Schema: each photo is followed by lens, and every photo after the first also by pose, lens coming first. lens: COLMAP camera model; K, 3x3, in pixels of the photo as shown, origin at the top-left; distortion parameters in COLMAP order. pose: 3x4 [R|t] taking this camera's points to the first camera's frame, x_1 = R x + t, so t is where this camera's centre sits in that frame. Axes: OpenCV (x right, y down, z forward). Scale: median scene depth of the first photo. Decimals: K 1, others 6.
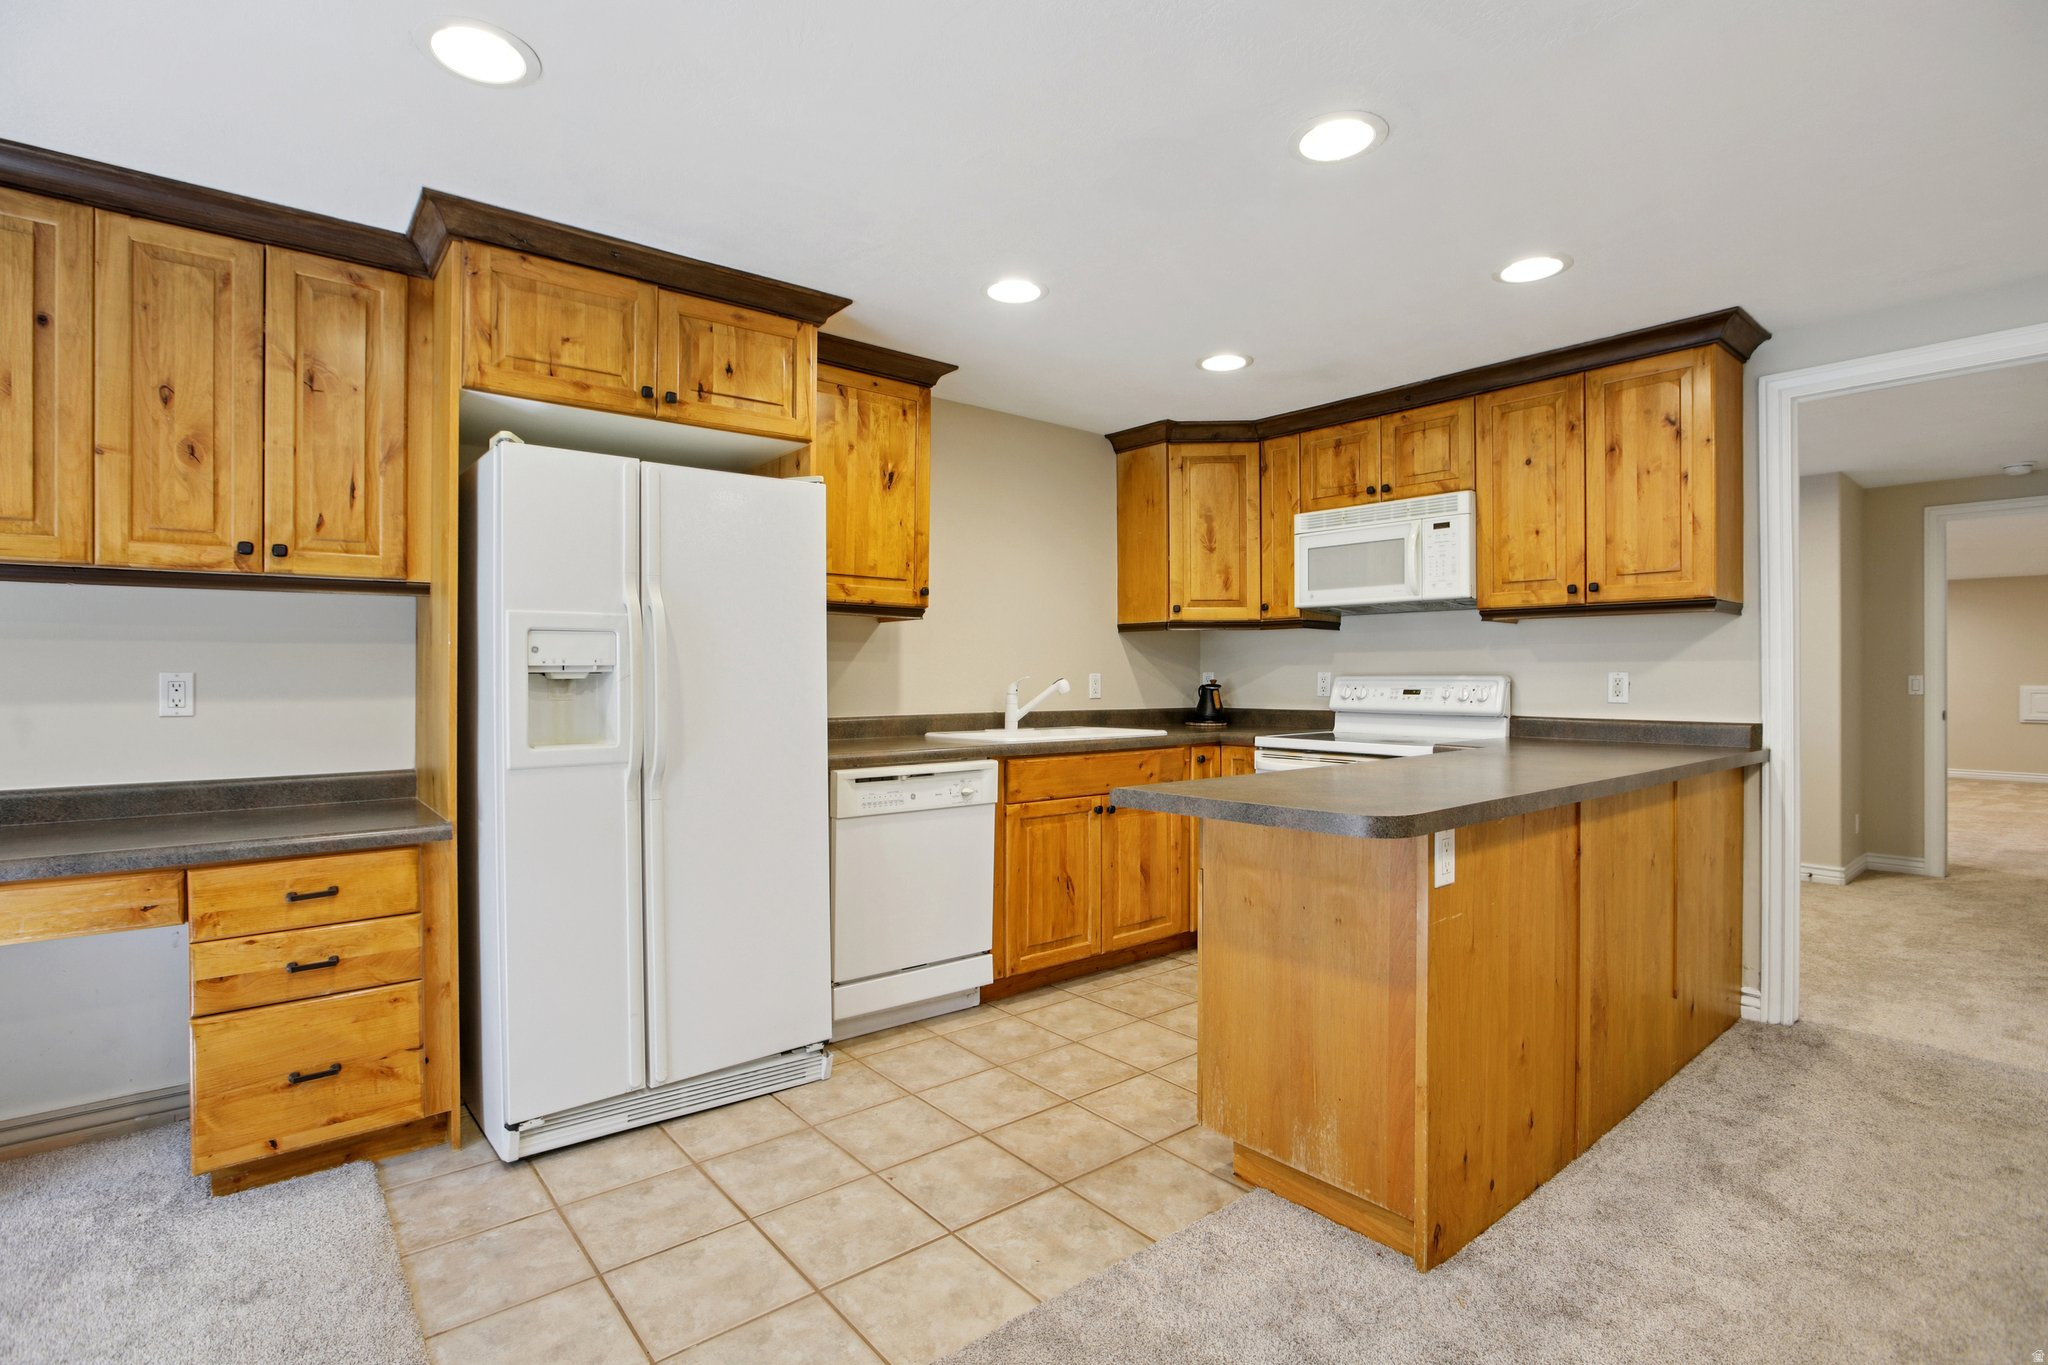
lens RADIAL K [[973.1, 0, 1024.7], [0, 973.1, 674.4], [0, 0, 1]] dist [-0.039607, 0.012705]
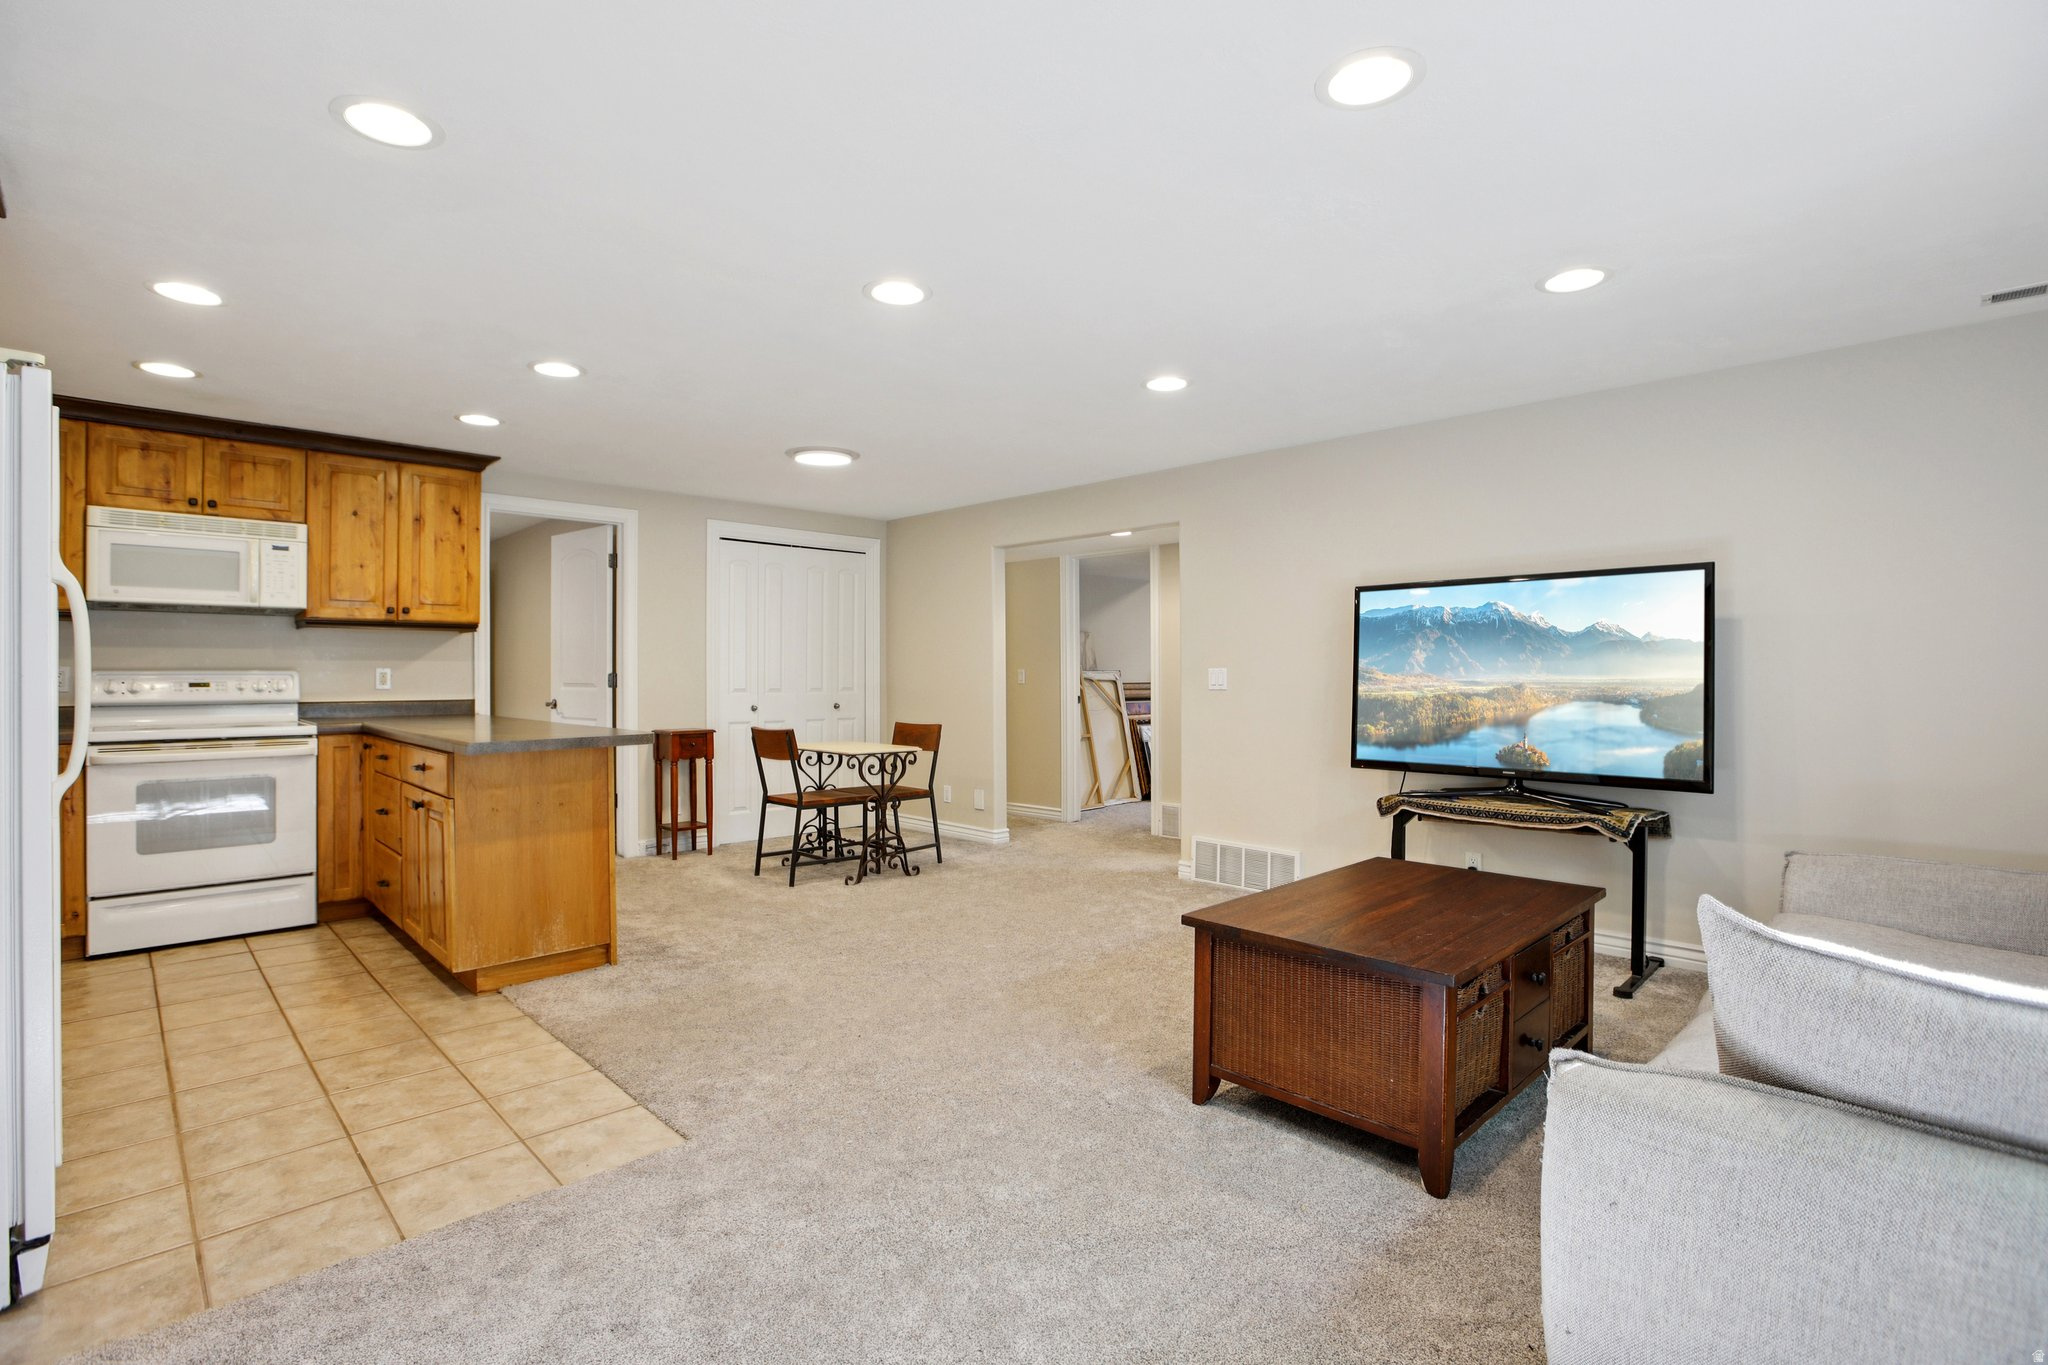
lens RADIAL K [[973.1, 0, 1024.7], [0, 973.1, 674.4], [0, 0, 1]] dist [-0.039607, 0.012705]
pose [[-0.091464, -0.001525, 0.995807, -1.018477], [-0.000308, 0.999999, 0.001503, 0.005553], [-0.995808, -0.000170, -0.091465, 0.197707]]
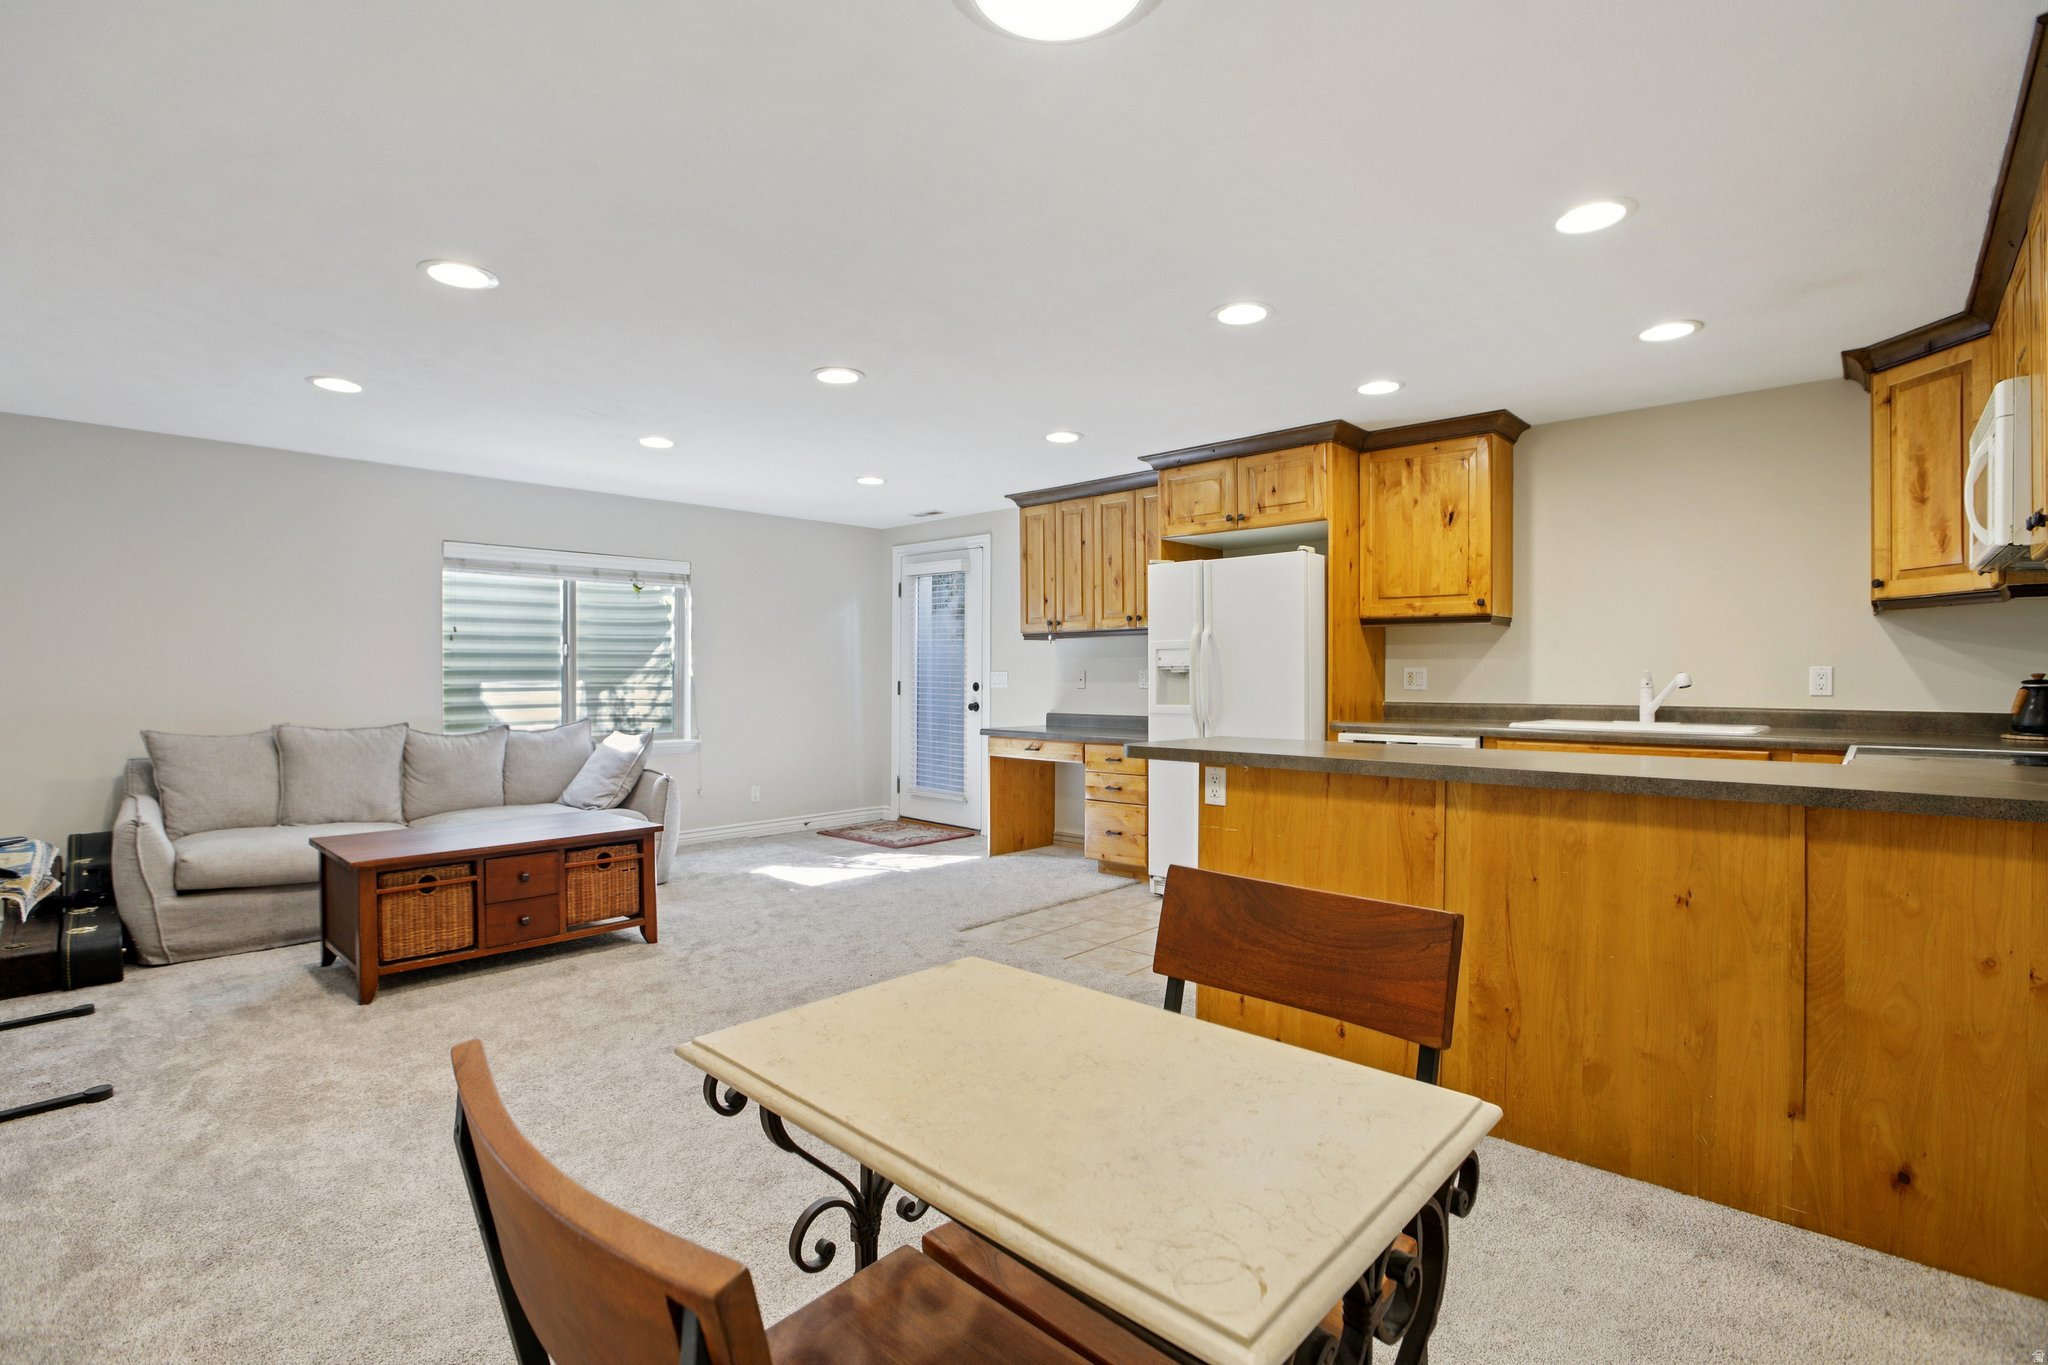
lens RADIAL K [[973.1, 0, 1024.7], [0, 973.1, 674.4], [0, 0, 1]] dist [-0.039607, 0.012705]
pose [[0.133364, -0.001674, -0.991066, 1.202342], [0.002624, 0.999996, -0.001336, 0.008318], [0.991064, -0.002422, 0.133367, 0.305586]]
